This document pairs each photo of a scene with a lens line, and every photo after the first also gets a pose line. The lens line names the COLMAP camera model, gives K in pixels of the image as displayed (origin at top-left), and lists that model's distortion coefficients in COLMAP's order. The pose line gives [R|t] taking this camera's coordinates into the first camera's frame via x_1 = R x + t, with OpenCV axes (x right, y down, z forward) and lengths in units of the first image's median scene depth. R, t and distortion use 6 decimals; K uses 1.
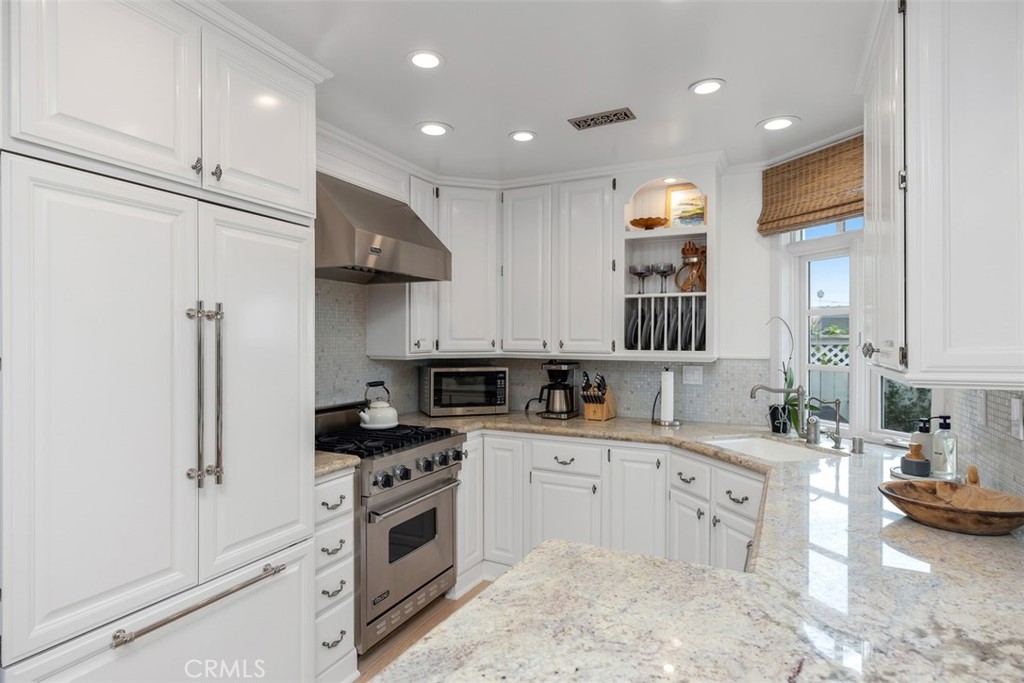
lens RADIAL K [[550.9, 0, 508.7], [0, 550.9, 344.6], [0, 0, 1]] dist [0.002495, 0.000033]
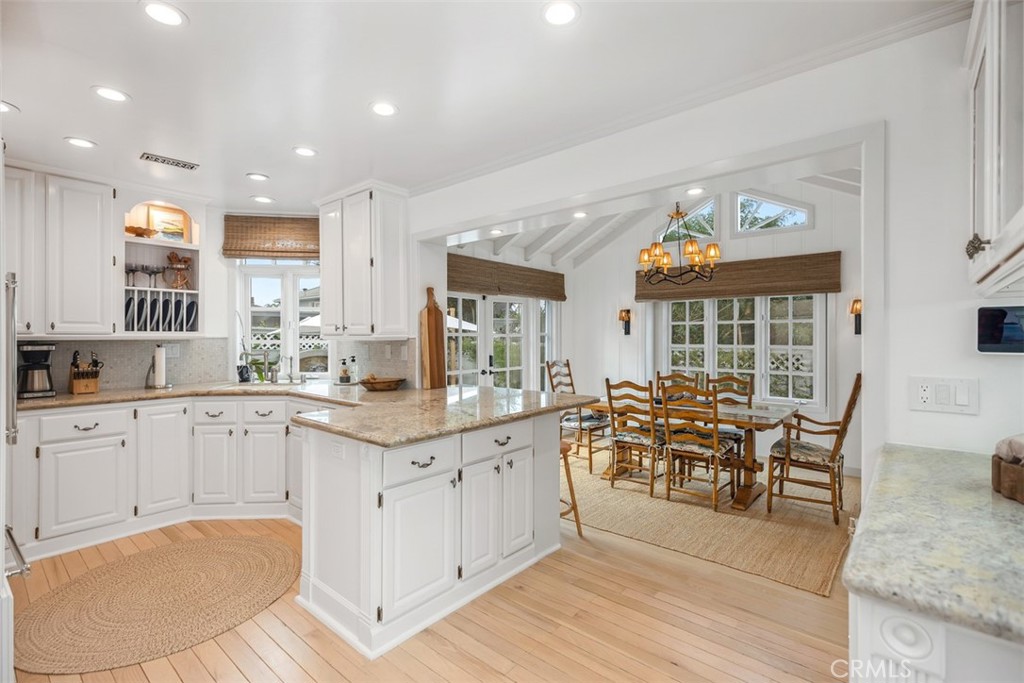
lens RADIAL K [[464.1, 0, 509.1], [0, 464.1, 338.0], [0, 0, 1]] dist [0.004671, -0.000553]
pose [[0.242002, -0.008409, 0.970239, -0.593075], [0.008760, 0.999941, 0.006481, 0.025773], [-0.970236, 0.006931, 0.242062, -0.081085]]
